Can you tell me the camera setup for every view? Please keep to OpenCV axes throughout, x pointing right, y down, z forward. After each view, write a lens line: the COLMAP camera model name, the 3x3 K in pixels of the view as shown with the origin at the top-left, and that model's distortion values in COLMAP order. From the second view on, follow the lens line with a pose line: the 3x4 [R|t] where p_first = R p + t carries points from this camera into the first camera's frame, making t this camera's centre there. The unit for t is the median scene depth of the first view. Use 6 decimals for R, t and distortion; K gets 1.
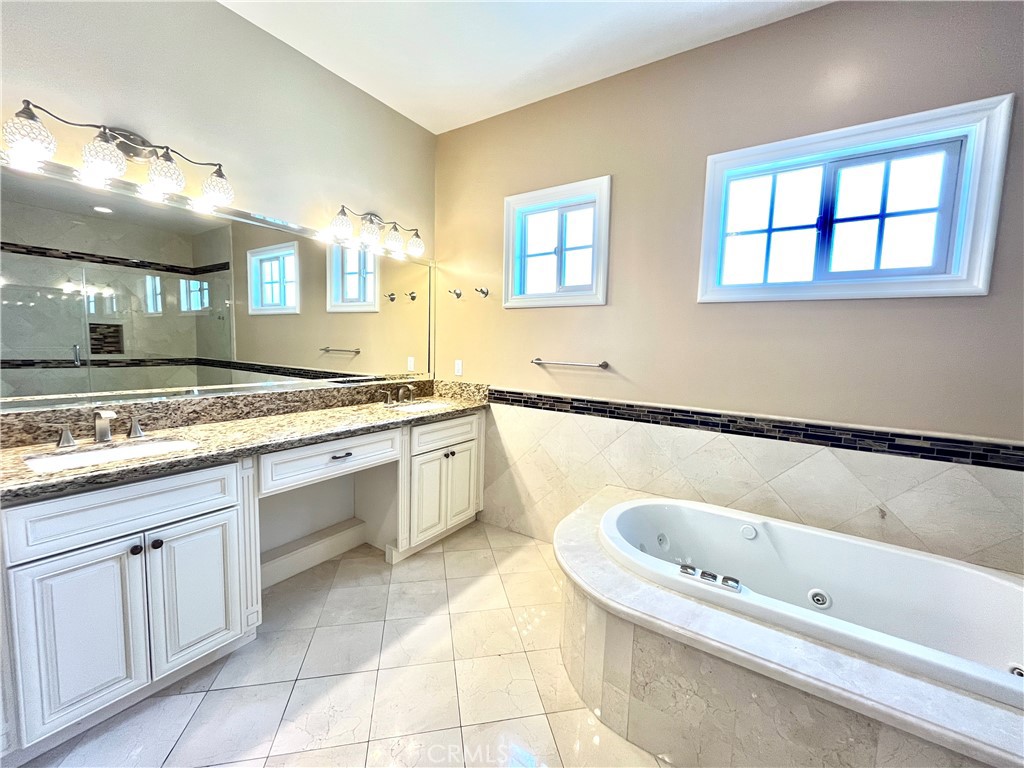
lens RADIAL K [[413.3, 0, 507.8], [0, 413.3, 385.3], [0, 0, 1]] dist [-0.002661, -0.000369]
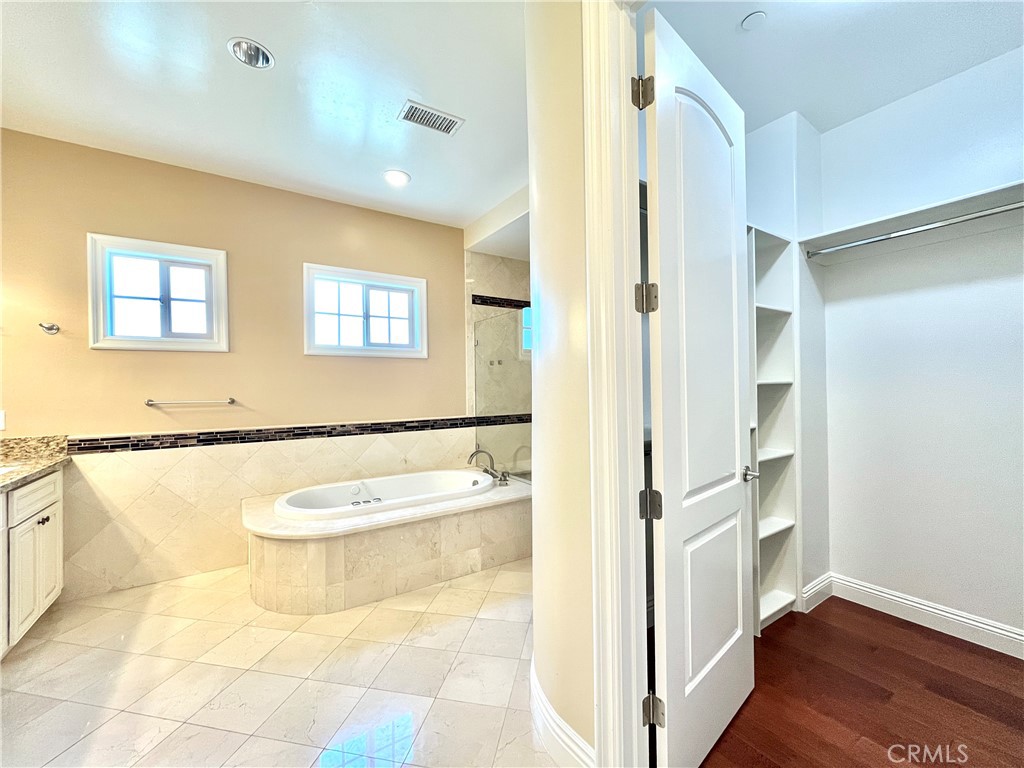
lens RADIAL K [[413.3, 0, 507.8], [0, 413.3, 385.3], [0, 0, 1]] dist [-0.002661, -0.000369]
pose [[0.390716, -0.033587, 0.919898, -0.548084], [0.114777, 0.993313, -0.012482, 0.013689], [-0.913328, 0.110460, 0.391958, -0.222009]]
